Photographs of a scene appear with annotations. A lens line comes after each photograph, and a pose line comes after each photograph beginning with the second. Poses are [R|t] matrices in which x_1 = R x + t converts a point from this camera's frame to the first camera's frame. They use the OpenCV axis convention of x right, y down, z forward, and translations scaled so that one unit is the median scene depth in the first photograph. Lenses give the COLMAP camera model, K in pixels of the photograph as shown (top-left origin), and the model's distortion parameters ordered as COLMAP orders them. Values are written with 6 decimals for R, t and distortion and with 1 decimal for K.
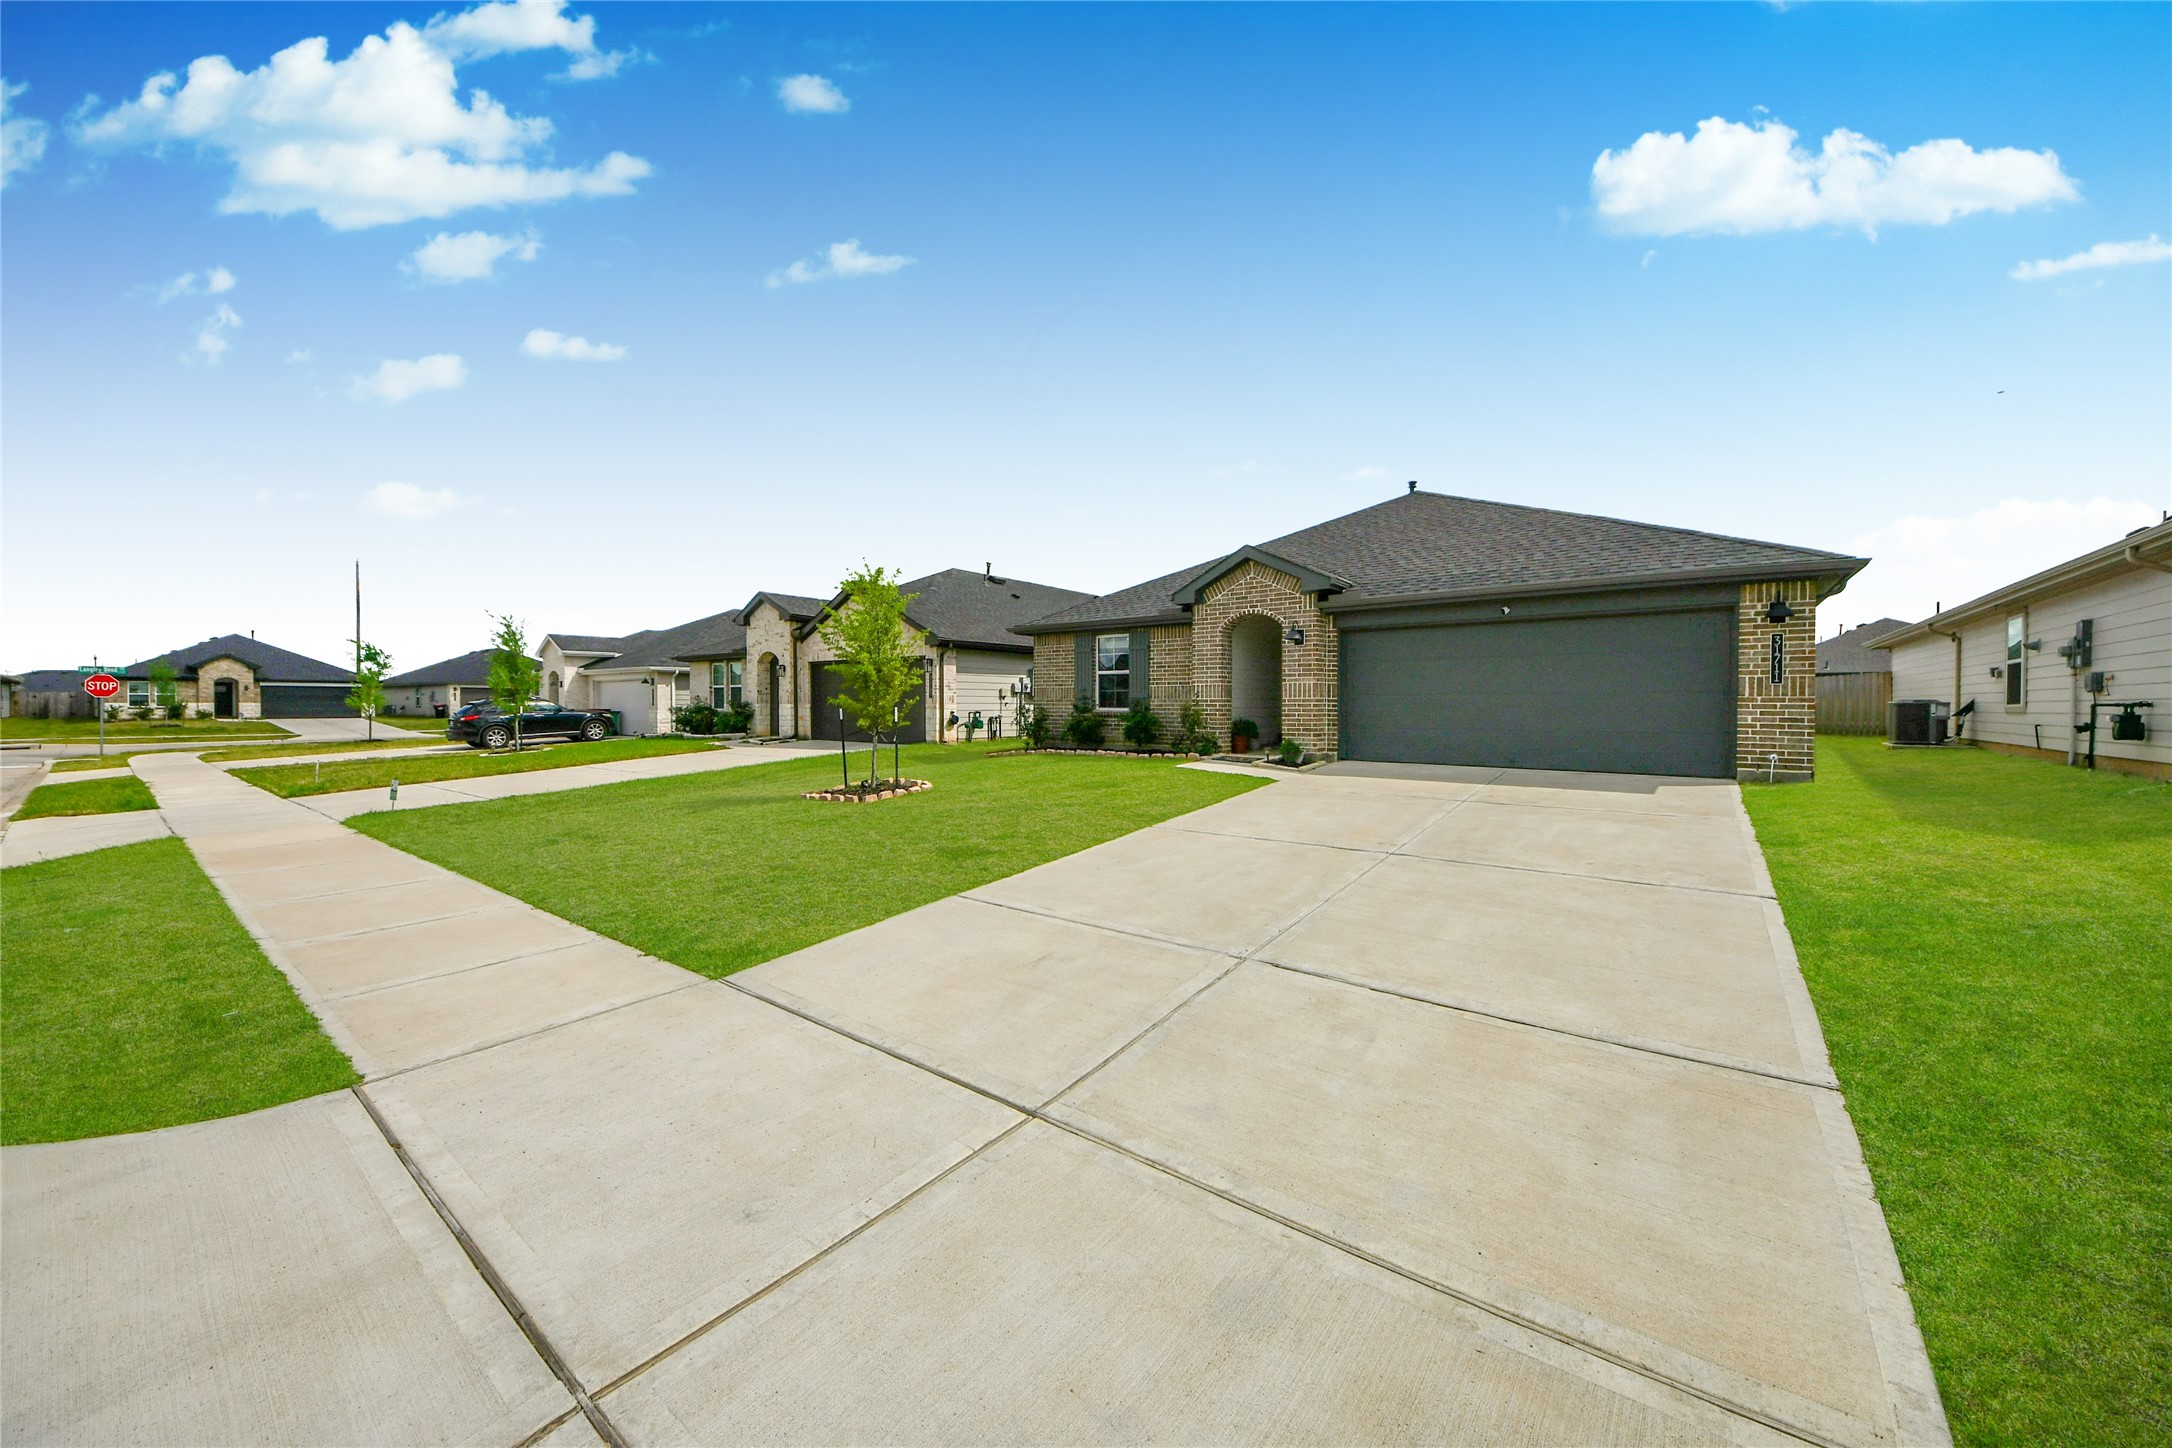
lens RADIAL K [[786.5, 0, 1092.2], [0, 786.5, 720.7], [0, 0, 1]] dist [0.044073, -0.020607]
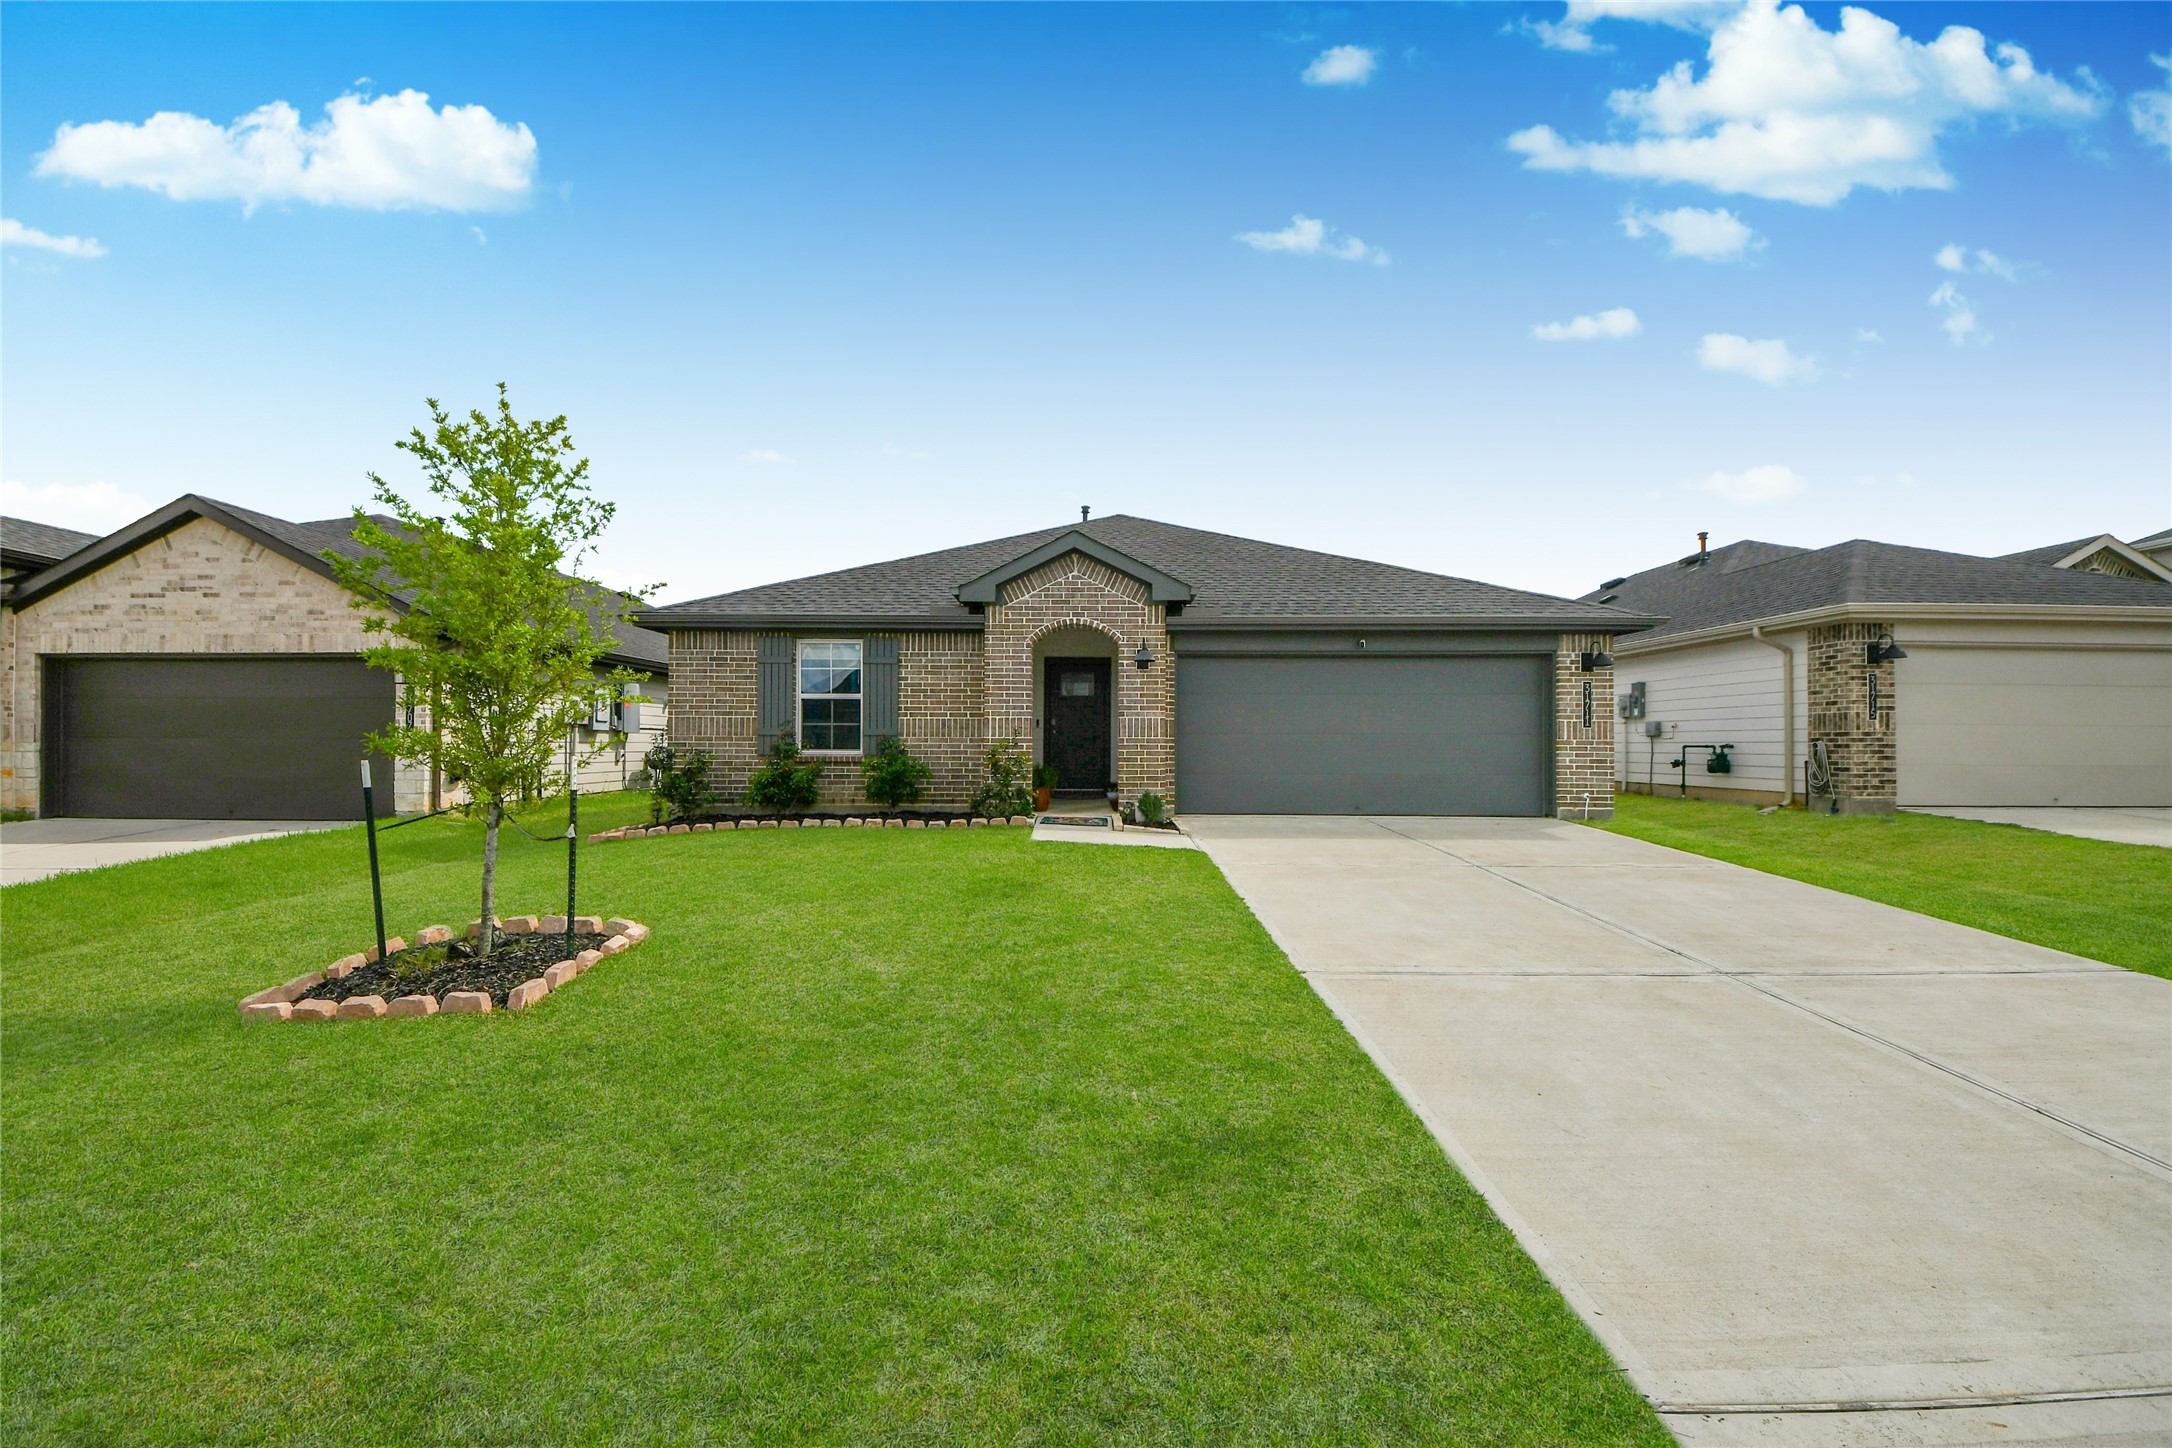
lens RADIAL K [[786.5, 0, 1092.2], [0, 786.5, 720.7], [0, 0, 1]] dist [0.044073, -0.020607]
pose [[0.797456, 0.016531, 0.603150, -0.229571], [0.010339, 0.999103, -0.041053, -0.013050], [-0.603288, 0.038974, 0.796571, 0.390179]]
